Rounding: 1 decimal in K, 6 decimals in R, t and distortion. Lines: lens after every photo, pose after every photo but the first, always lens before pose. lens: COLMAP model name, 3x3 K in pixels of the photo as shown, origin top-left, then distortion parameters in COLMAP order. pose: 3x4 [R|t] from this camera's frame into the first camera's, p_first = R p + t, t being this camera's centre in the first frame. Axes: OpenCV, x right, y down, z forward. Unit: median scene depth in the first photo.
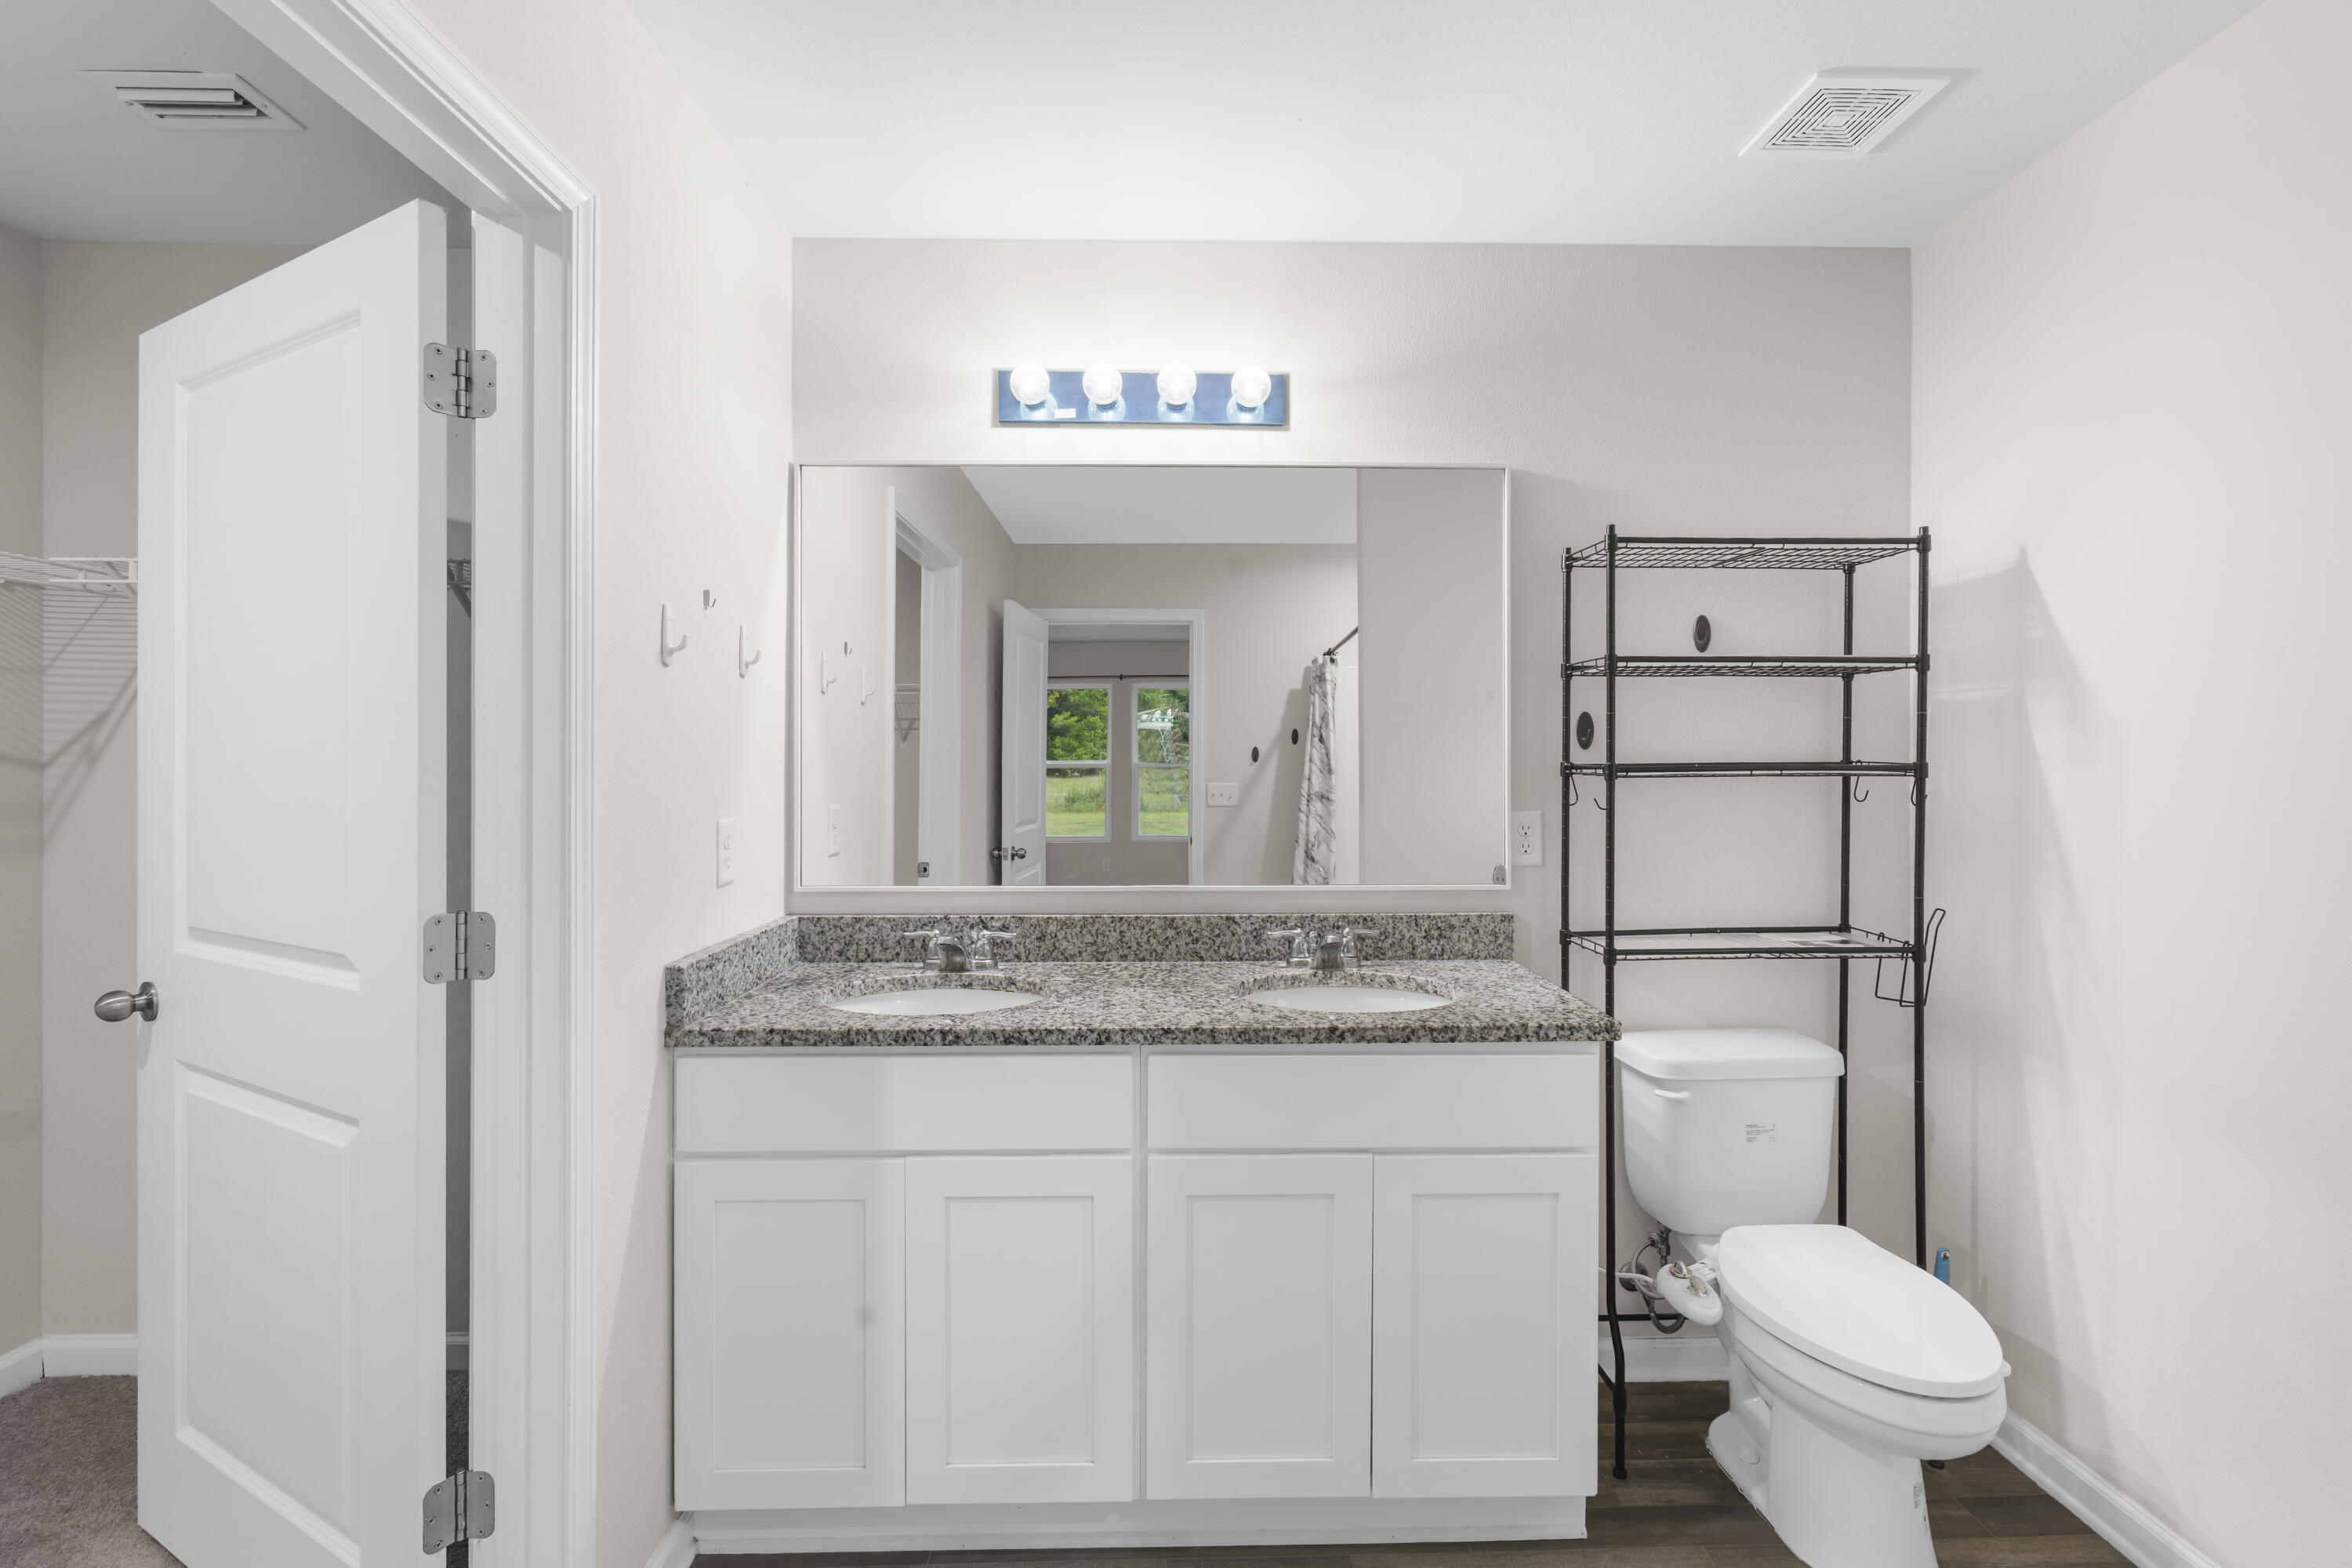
lens RADIAL K [[1068.1, 0, 1185.9], [0, 1068.1, 764.6], [0, 0, 1]] dist [-0.006994, 0.003789]
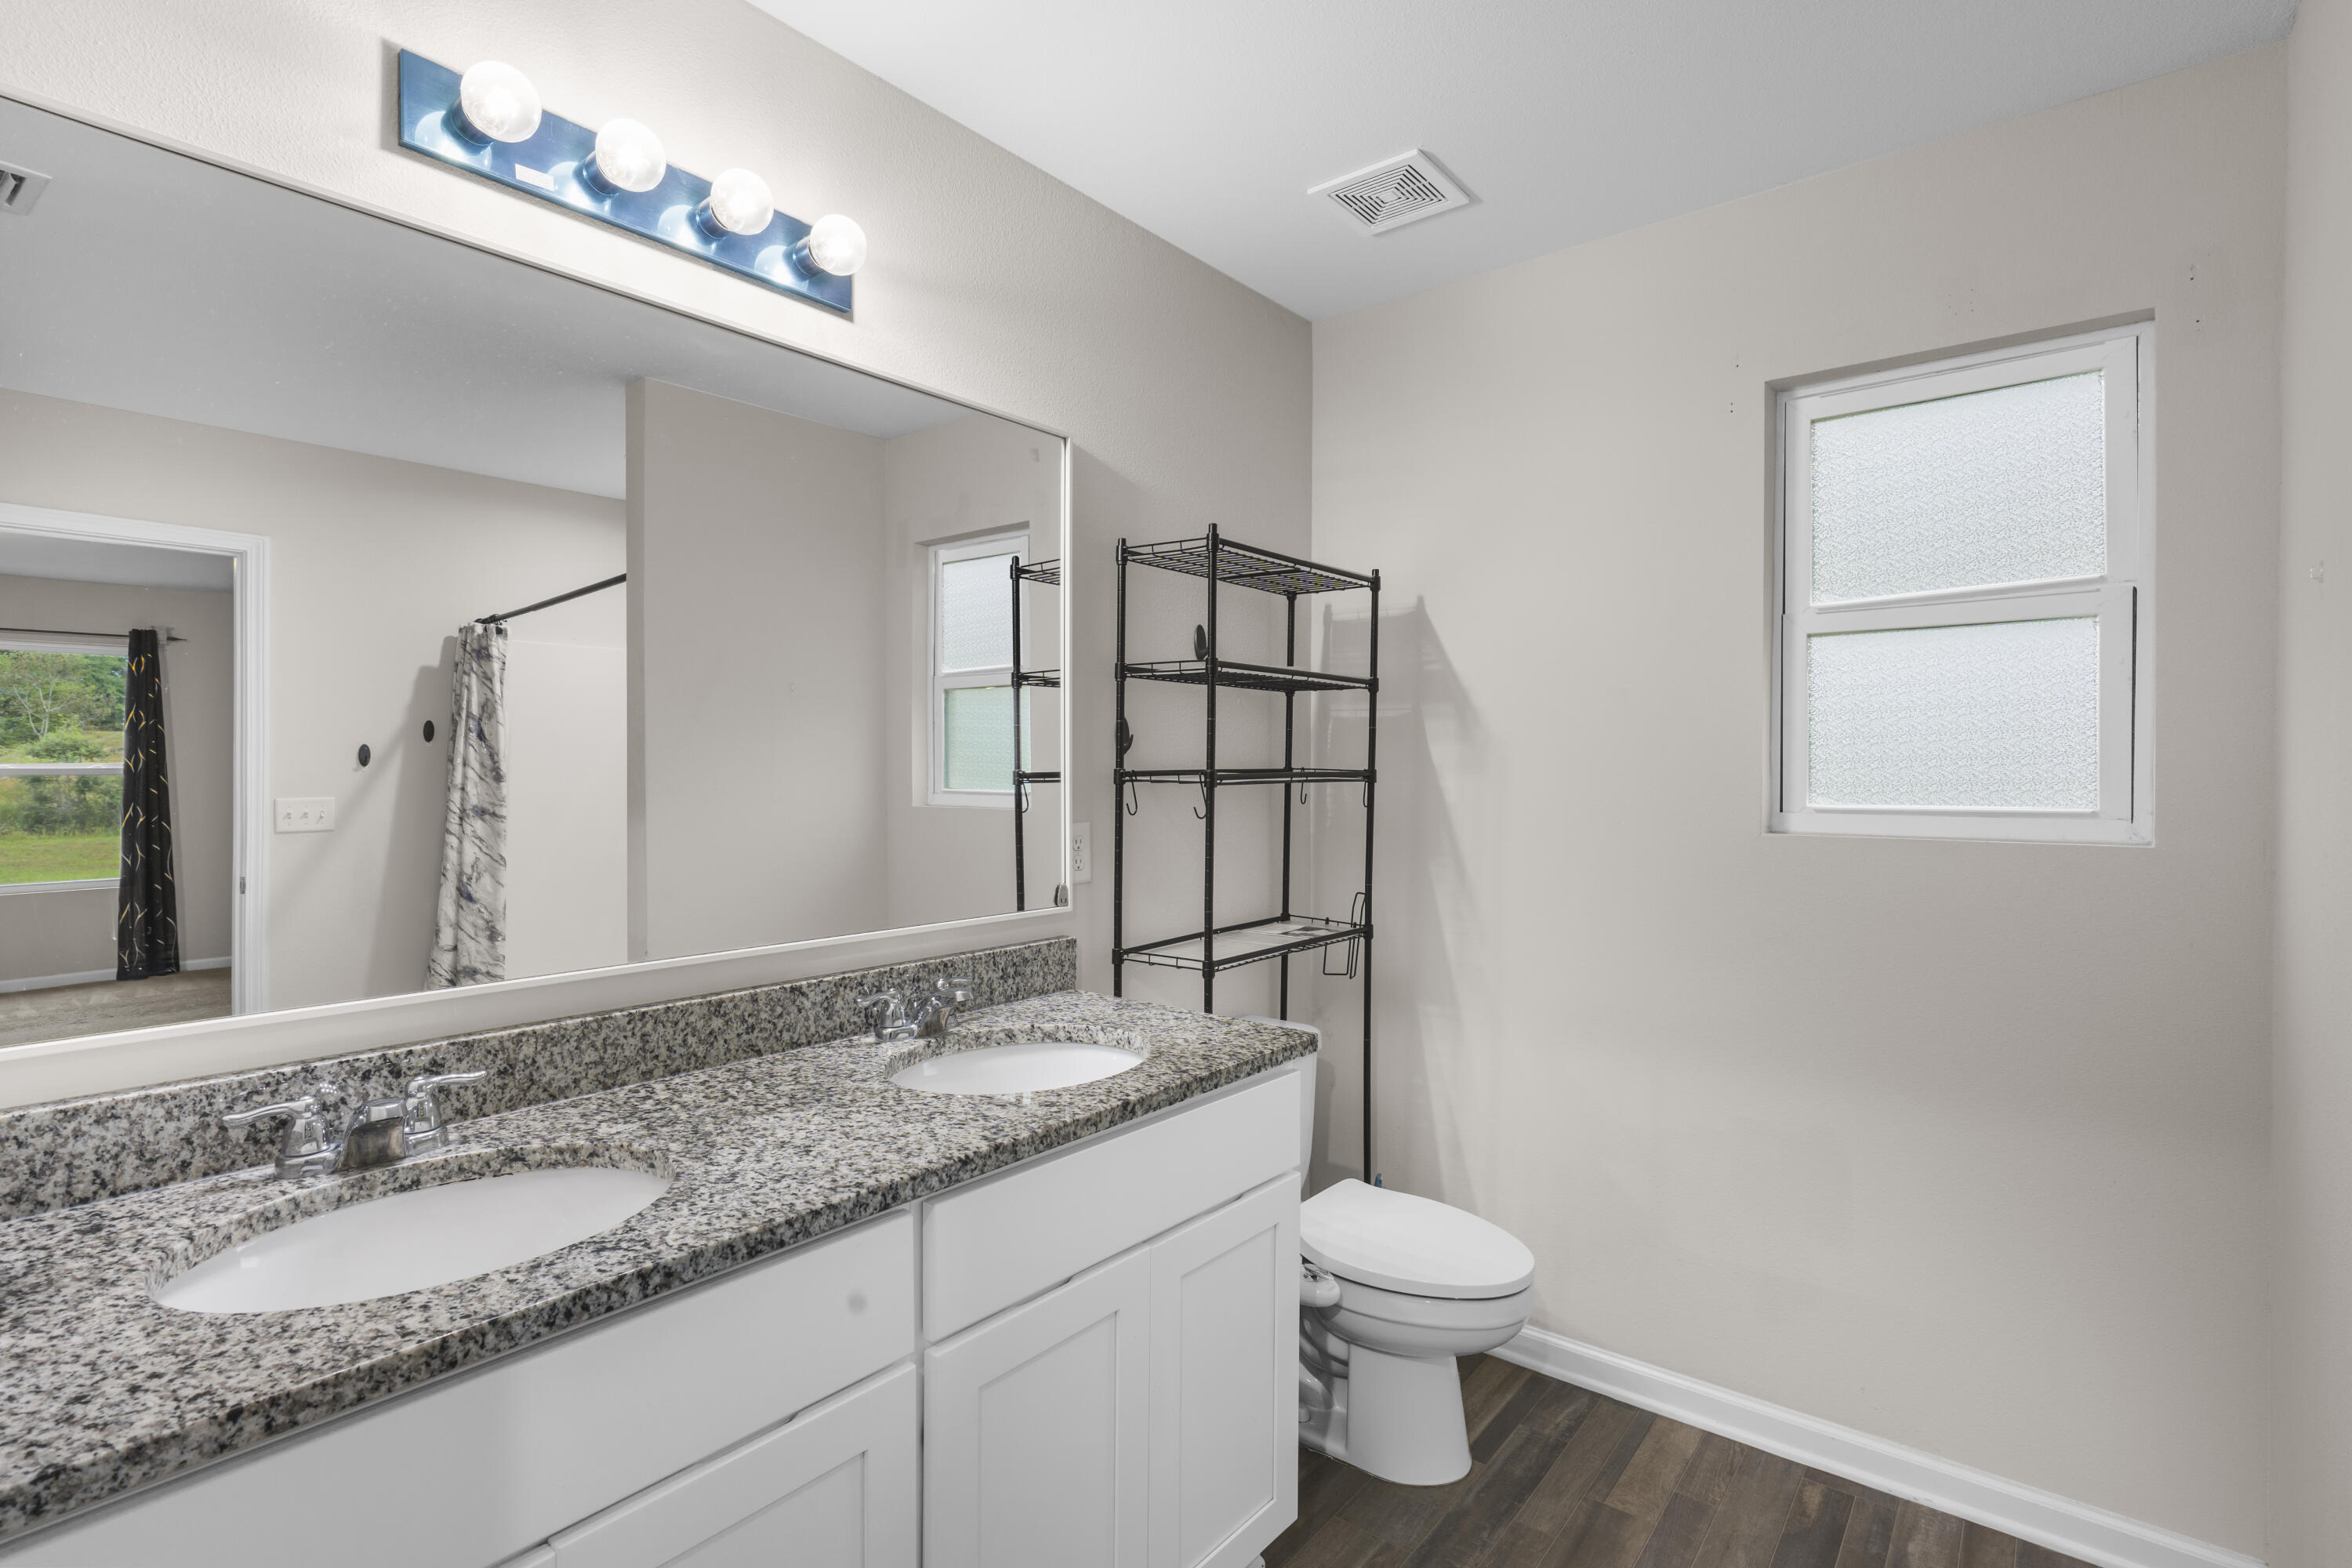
lens RADIAL K [[1119.4, 0, 1146.0], [0, 1119.4, 791.5], [0, 0, 1]] dist [0.007199, 0.000511]
pose [[0.659019, -0.016311, 0.751949, -0.373348], [-0.000365, 0.999758, 0.022007, -0.004577], [-0.752126, -0.014777, 0.658853, 0.340437]]
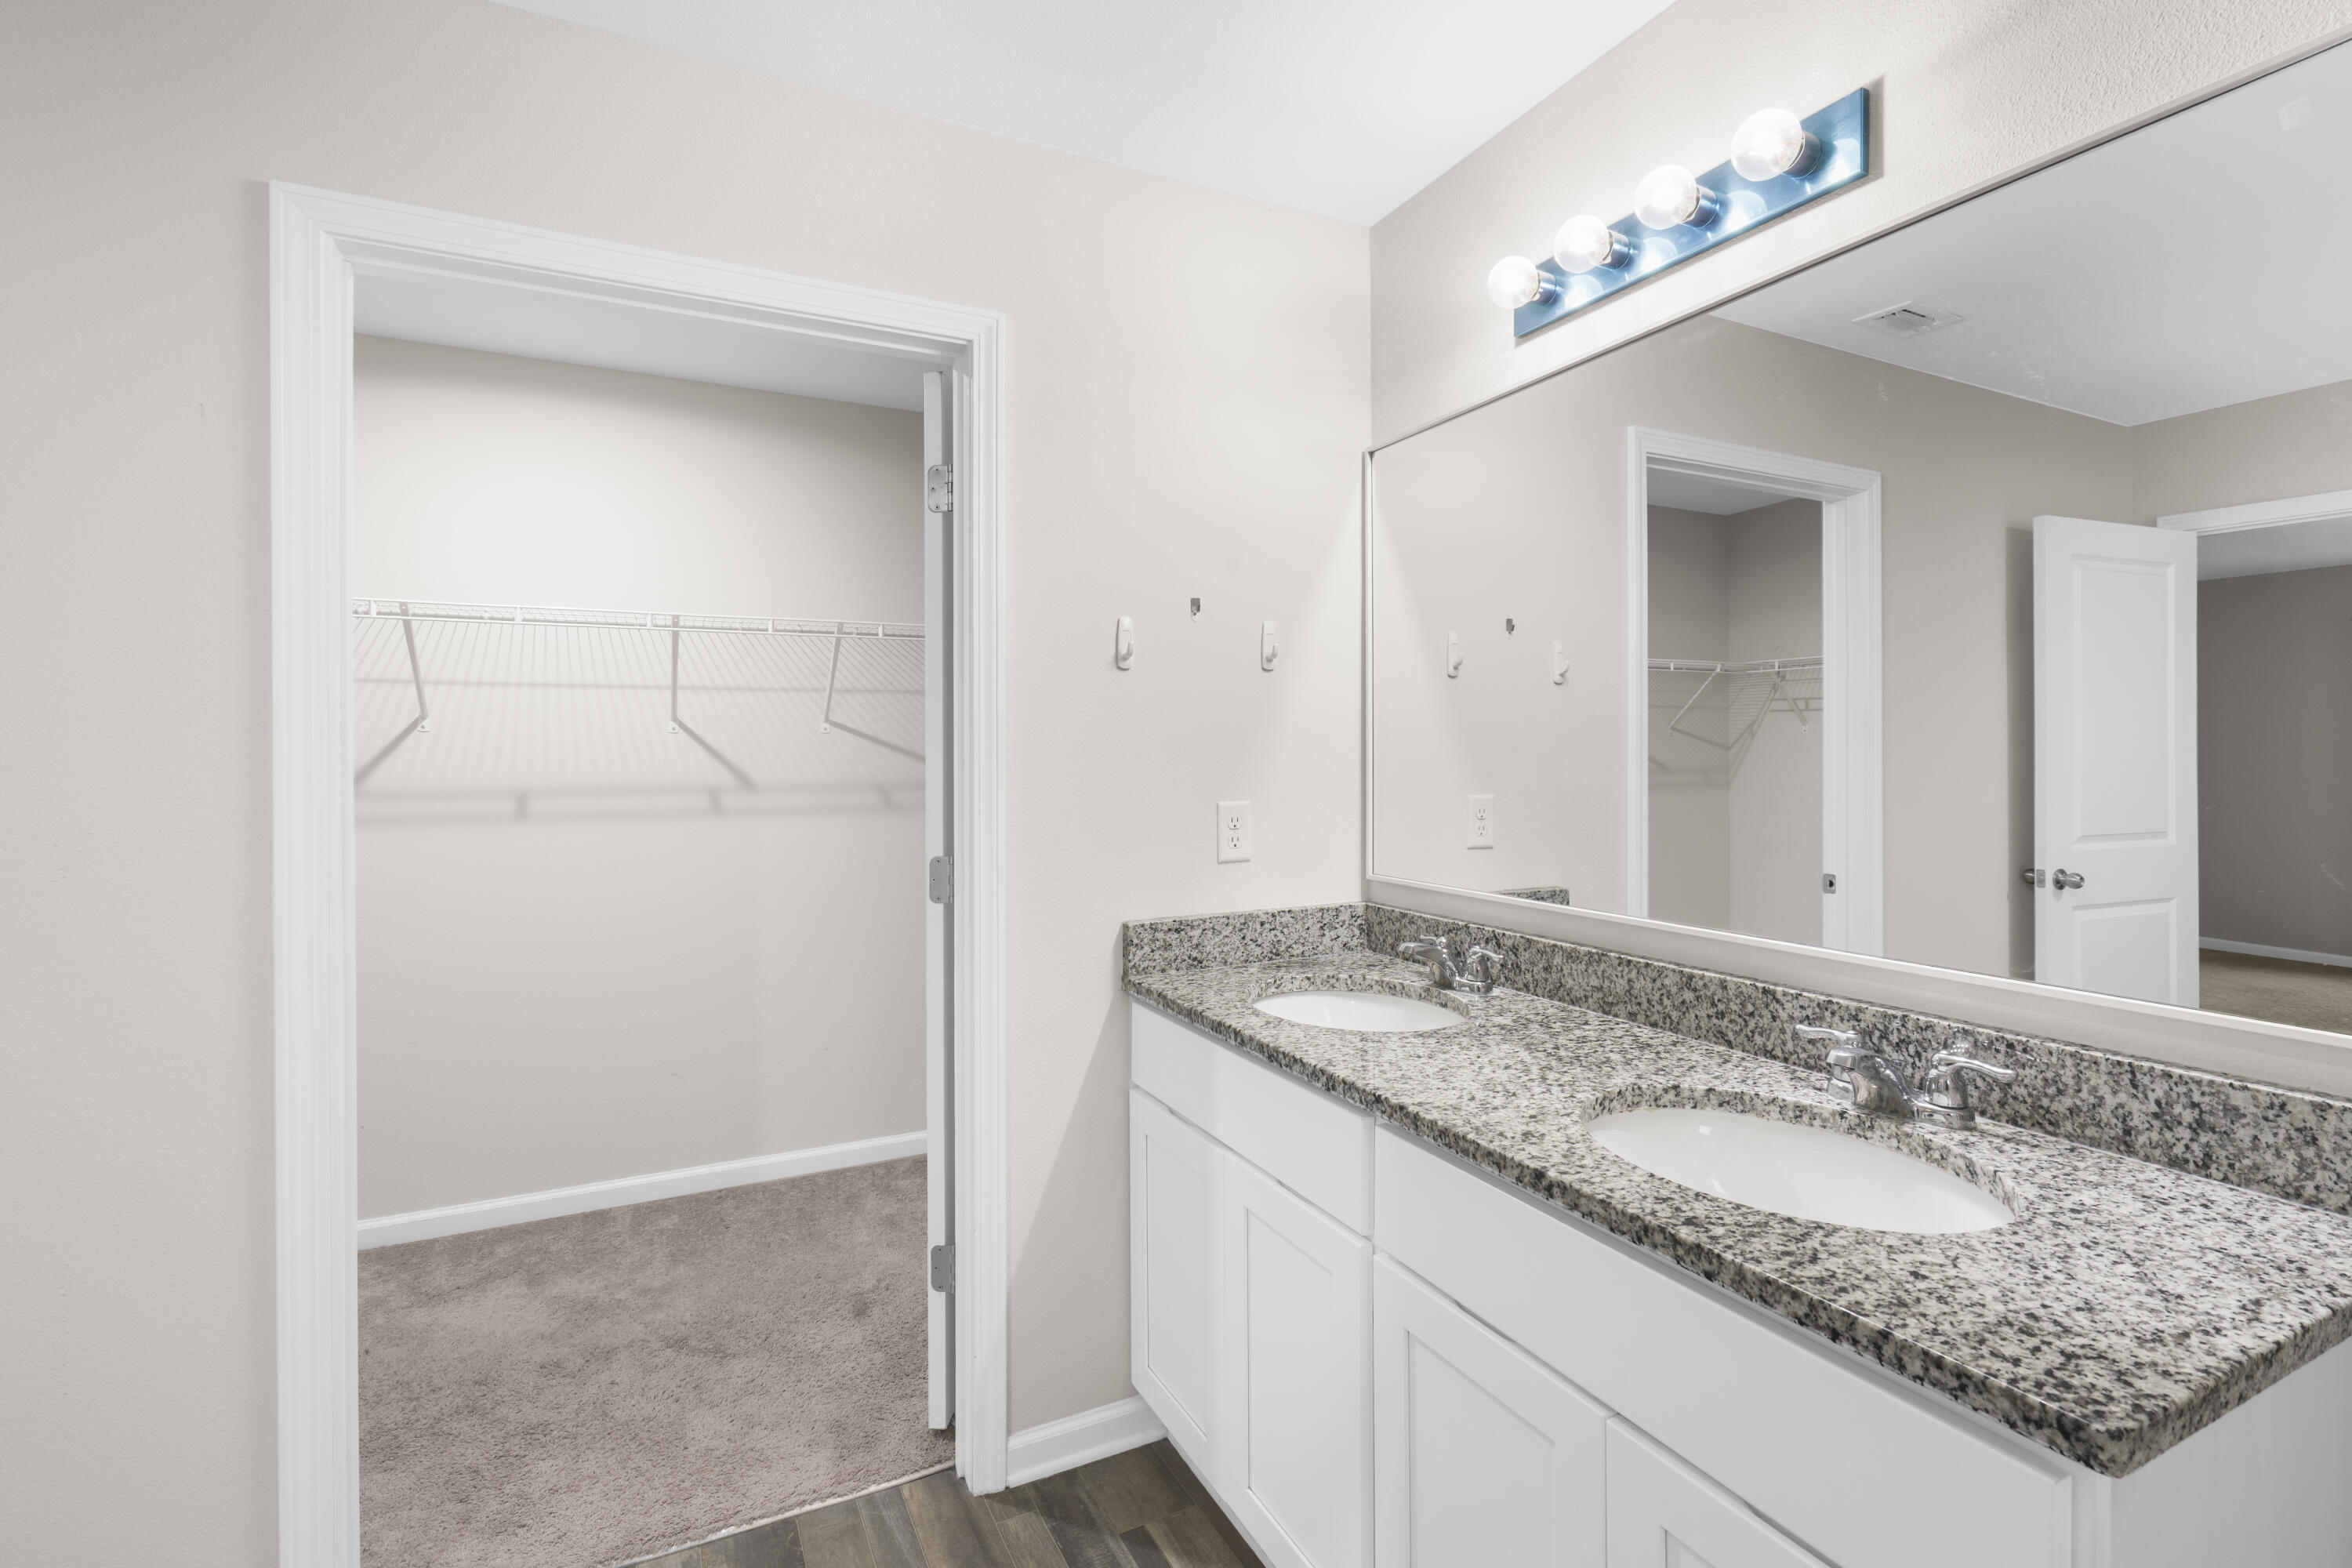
lens RADIAL K [[1068.1, 0, 1165.7], [0, 1068.1, 752.9], [0, 0, 1]] dist [-0.006994, 0.003789]
pose [[0.418491, -0.002581, -0.908217, 0.476559], [0.005893, 0.999983, -0.000127, 0.000418], [0.908202, -0.005299, 0.418499, 0.421307]]
